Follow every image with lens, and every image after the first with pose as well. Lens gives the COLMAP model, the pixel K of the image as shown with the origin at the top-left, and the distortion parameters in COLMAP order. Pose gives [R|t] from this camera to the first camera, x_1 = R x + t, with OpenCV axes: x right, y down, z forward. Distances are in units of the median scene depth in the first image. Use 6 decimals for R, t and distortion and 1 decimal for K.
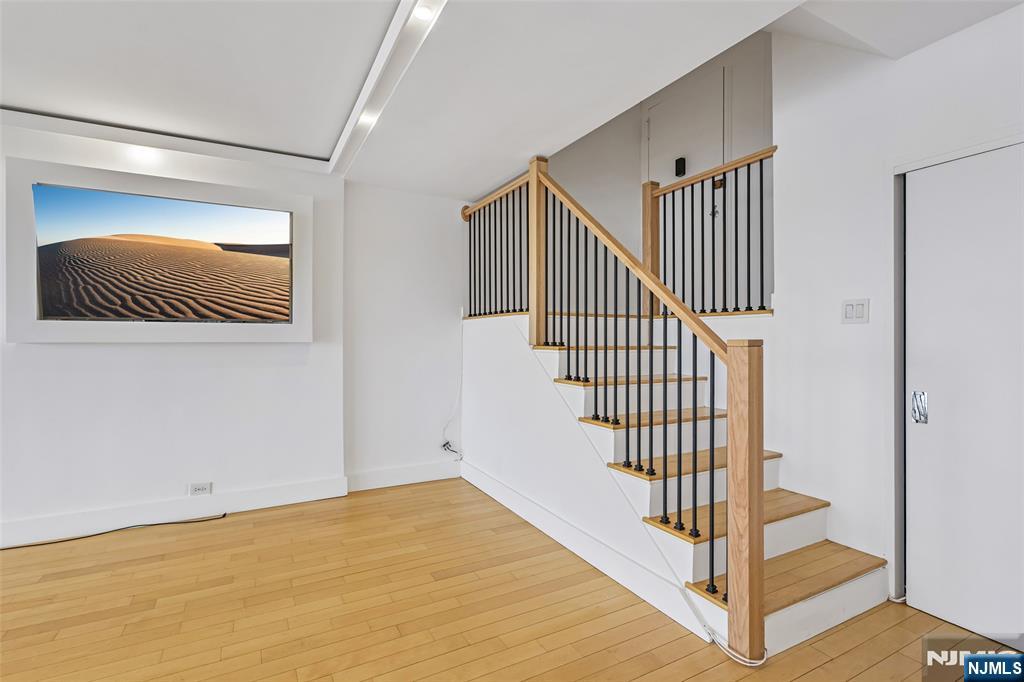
lens RADIAL K [[483.2, 0, 510.2], [0, 483.2, 340.7], [0, 0, 1]] dist [0.001145, -0.000236]
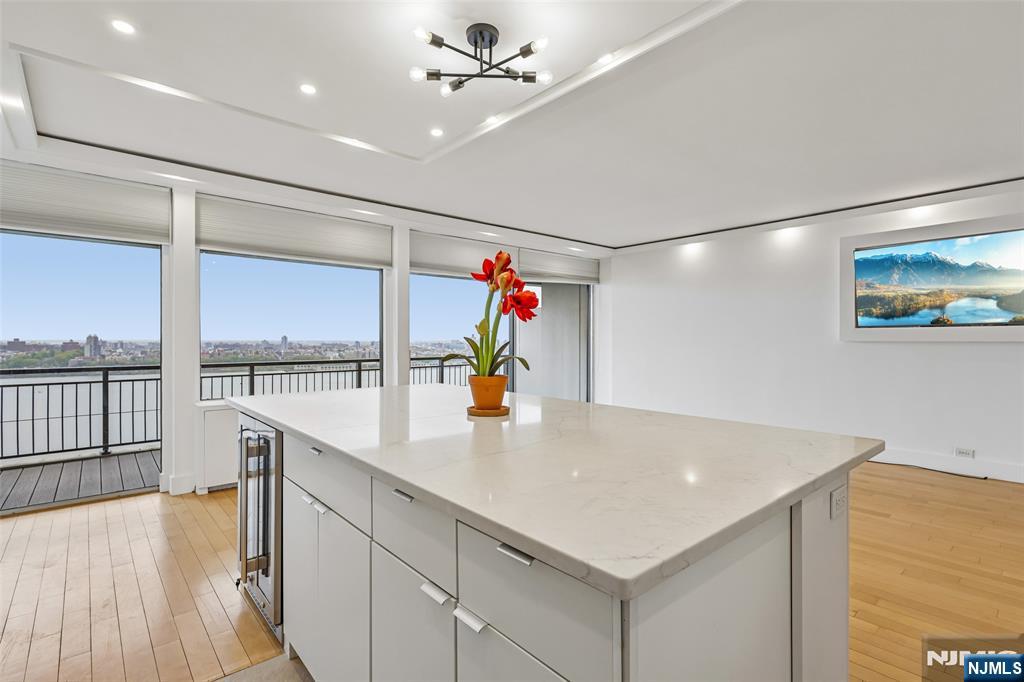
lens RADIAL K [[483.2, 0, 512.5], [0, 483.2, 342.9], [0, 0, 1]] dist [0.001145, -0.000236]
pose [[0.226550, 0.008058, -0.973966, 0.375075], [-0.000979, 0.999967, 0.008045, -0.003181], [0.973999, -0.000869, 0.226551, -0.515949]]
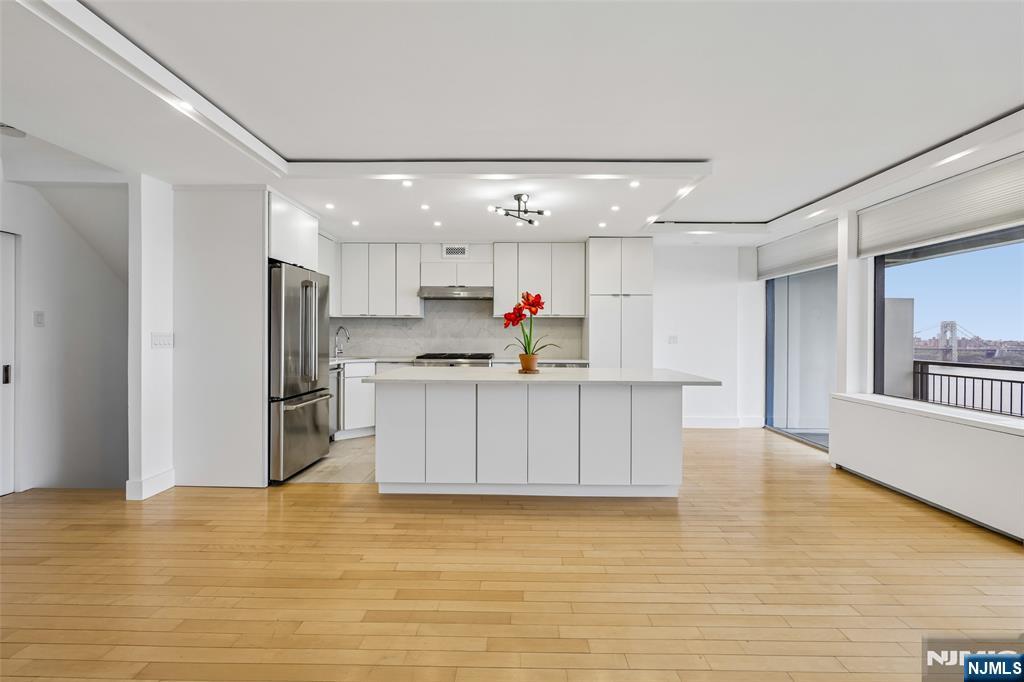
lens RADIAL K [[483.2, 0, 510.5], [0, 483.2, 334.5], [0, 0, 1]] dist [0.001145, -0.000236]
pose [[-0.873301, -0.003634, 0.487167, -0.830526], [-0.005240, 0.999984, -0.001933, -0.003631], [-0.487152, -0.004241, -0.873307, 0.742453]]
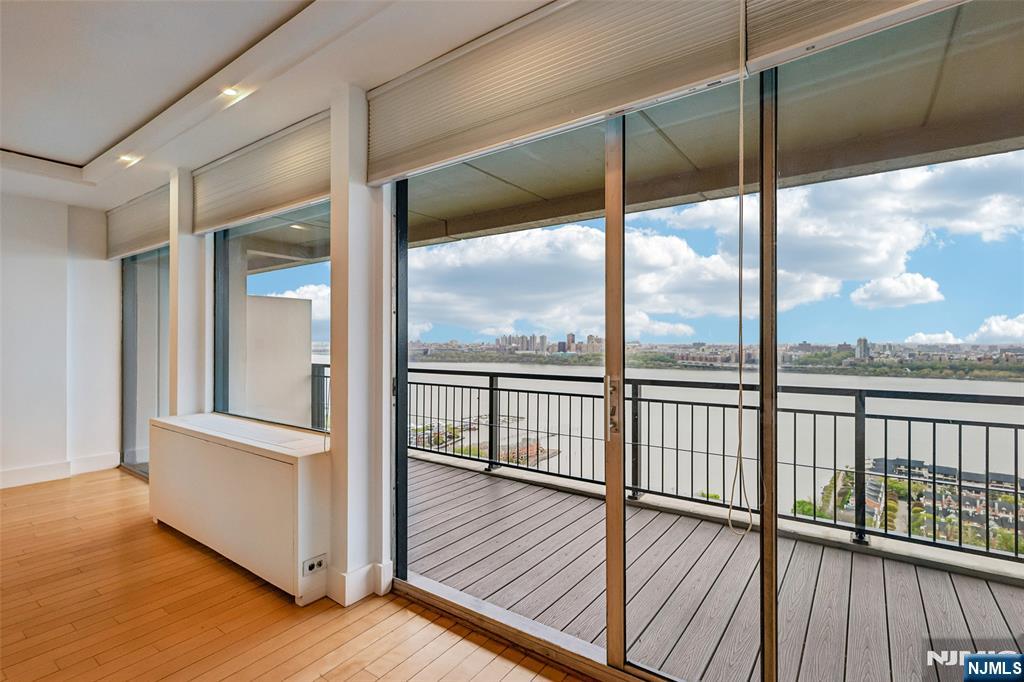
lens RADIAL K [[483.2, 0, 515.6], [0, 483.2, 338.0], [0, 0, 1]] dist [0.001145, -0.000236]
pose [[-0.897326, -0.003505, -0.441353, -1.207837], [-0.001027, 0.999982, -0.005853, -0.001538], [0.441366, -0.004799, -0.897314, 0.265767]]
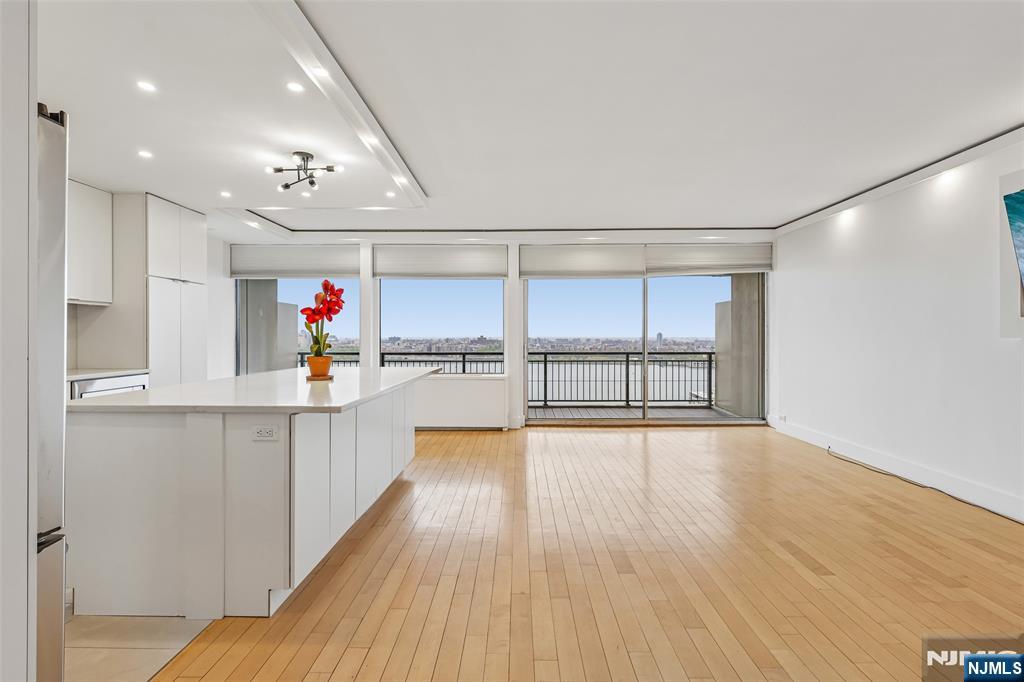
lens RADIAL K [[483.2, 0, 514.2], [0, 483.2, 338.0], [0, 0, 1]] dist [0.001145, -0.000236]
pose [[-0.484277, 0.004170, -0.874905, 0.457700], [-0.000517, 0.999987, 0.005052, -0.000659], [0.874915, 0.002898, -0.484268, 0.470635]]
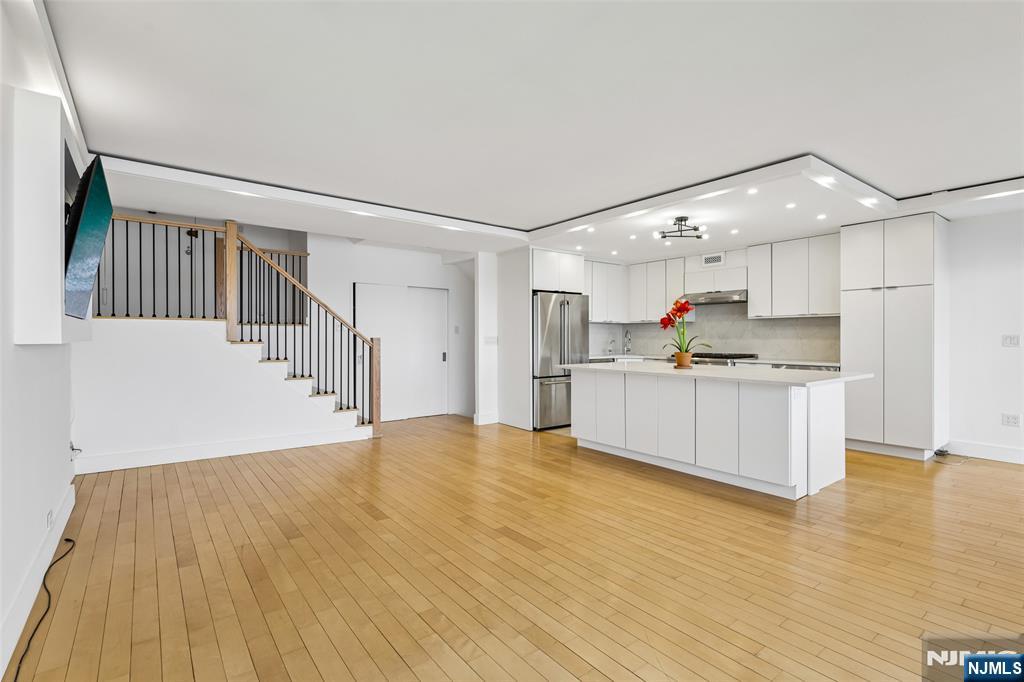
lens RADIAL K [[483.2, 0, 515.7], [0, 483.2, 338.3], [0, 0, 1]] dist [0.001145, -0.000236]
pose [[-0.162140, -0.002919, 0.986764, -1.654097], [0.001781, 0.999993, 0.003251, -0.004317], [-0.986766, 0.002284, -0.162133, 0.356754]]
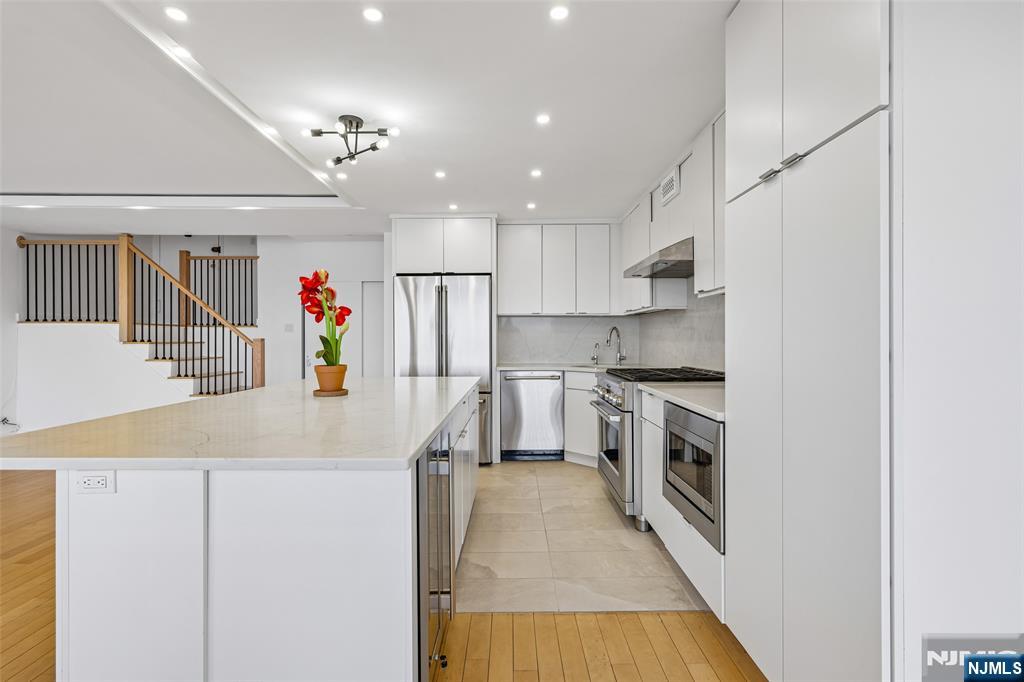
lens RADIAL K [[483.2, 0, 510.0], [0, 483.2, 336.9], [0, 0, 1]] dist [0.001145, -0.000236]
pose [[0.472831, 0.001974, 0.881151, -0.834727], [0.001865, 0.999993, -0.003241, 0.000377], [-0.881151, 0.003176, 0.472824, -1.052591]]
